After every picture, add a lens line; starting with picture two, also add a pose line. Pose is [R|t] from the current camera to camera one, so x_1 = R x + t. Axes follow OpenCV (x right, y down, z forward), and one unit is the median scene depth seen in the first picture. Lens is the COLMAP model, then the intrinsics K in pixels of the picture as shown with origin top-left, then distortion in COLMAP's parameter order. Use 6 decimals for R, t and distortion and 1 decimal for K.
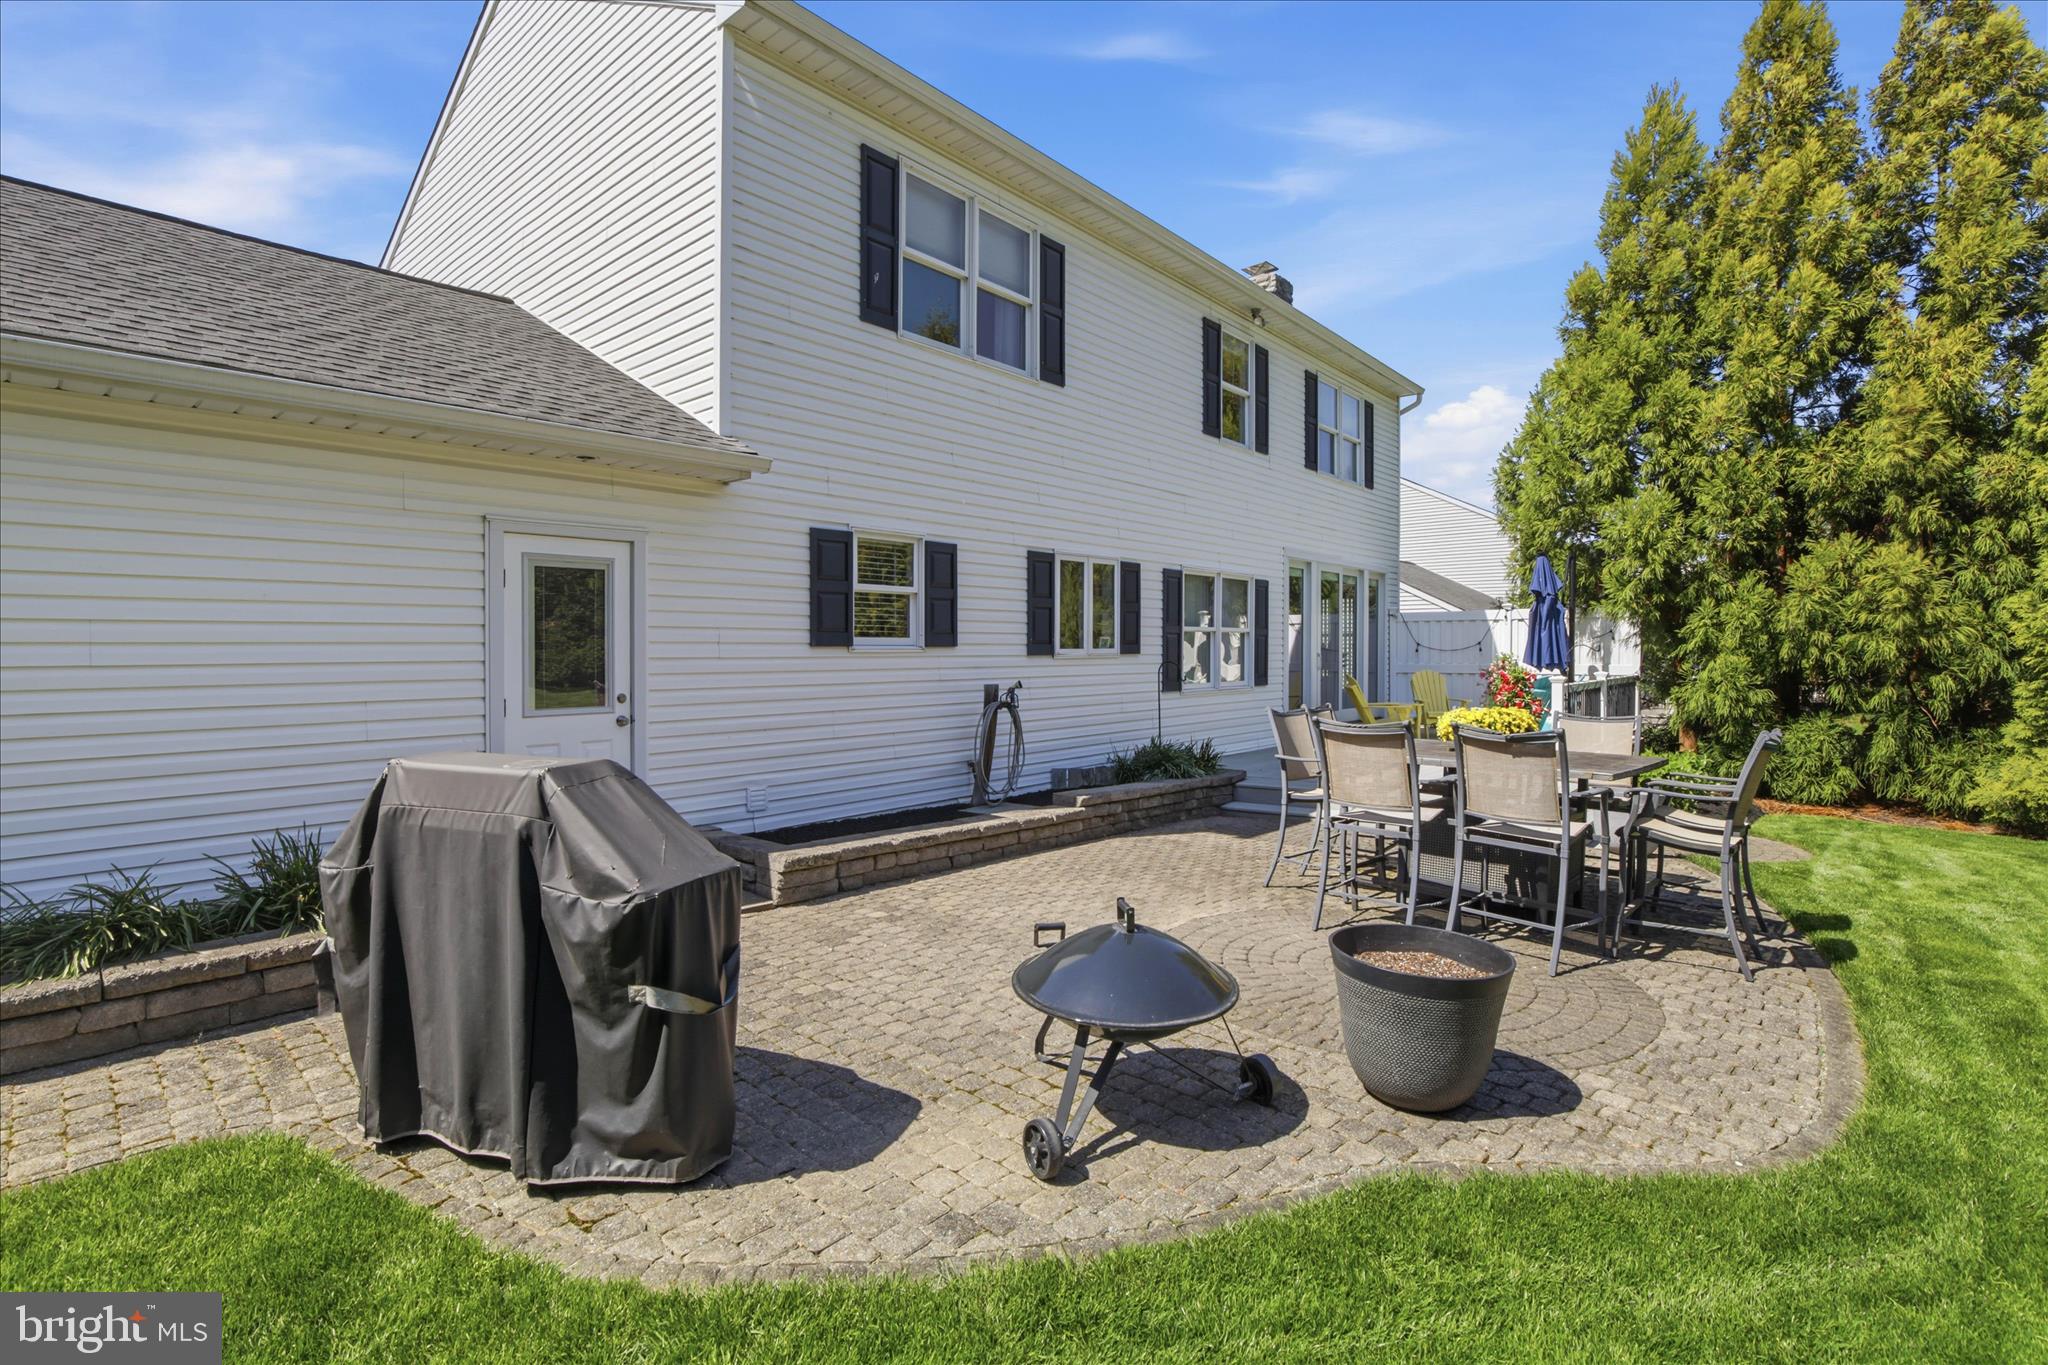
lens RADIAL K [[958.4, 0, 1023.9], [0, 958.4, 664.3], [0, 0, 1]] dist [-0.029406, -0.000081]
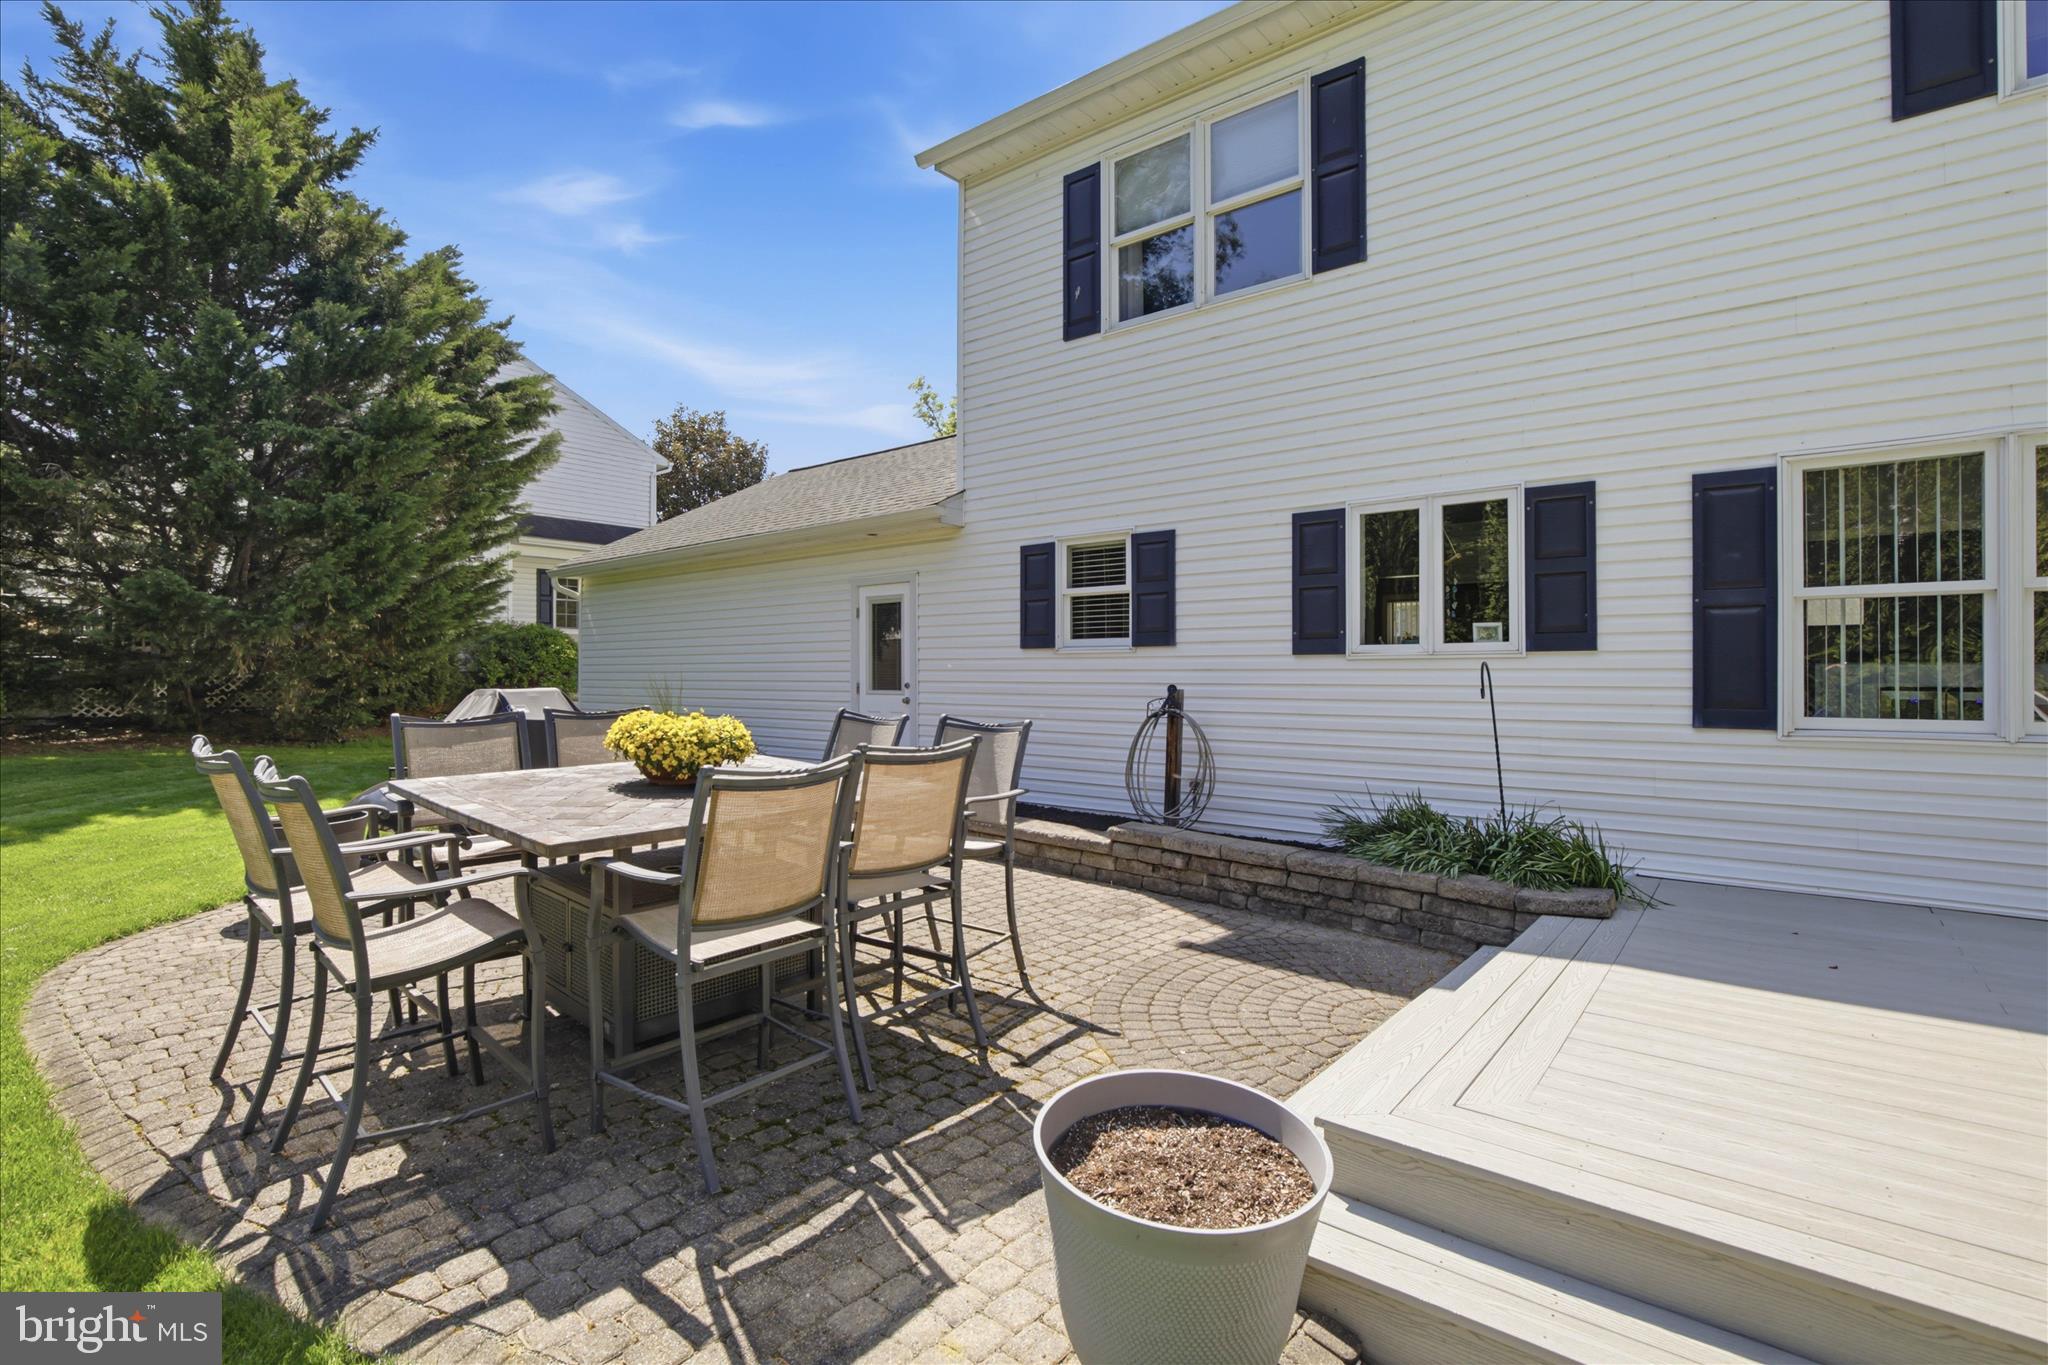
lens RADIAL K [[958.4, 0, 1023.9], [0, 958.4, 664.3], [0, 0, 1]] dist [-0.029406, -0.000081]
pose [[0.021613, 0.006227, -0.999747, 0.786206], [-0.002649, 0.999977, 0.006171, -0.005991], [0.999763, 0.002515, 0.021629, 0.813937]]
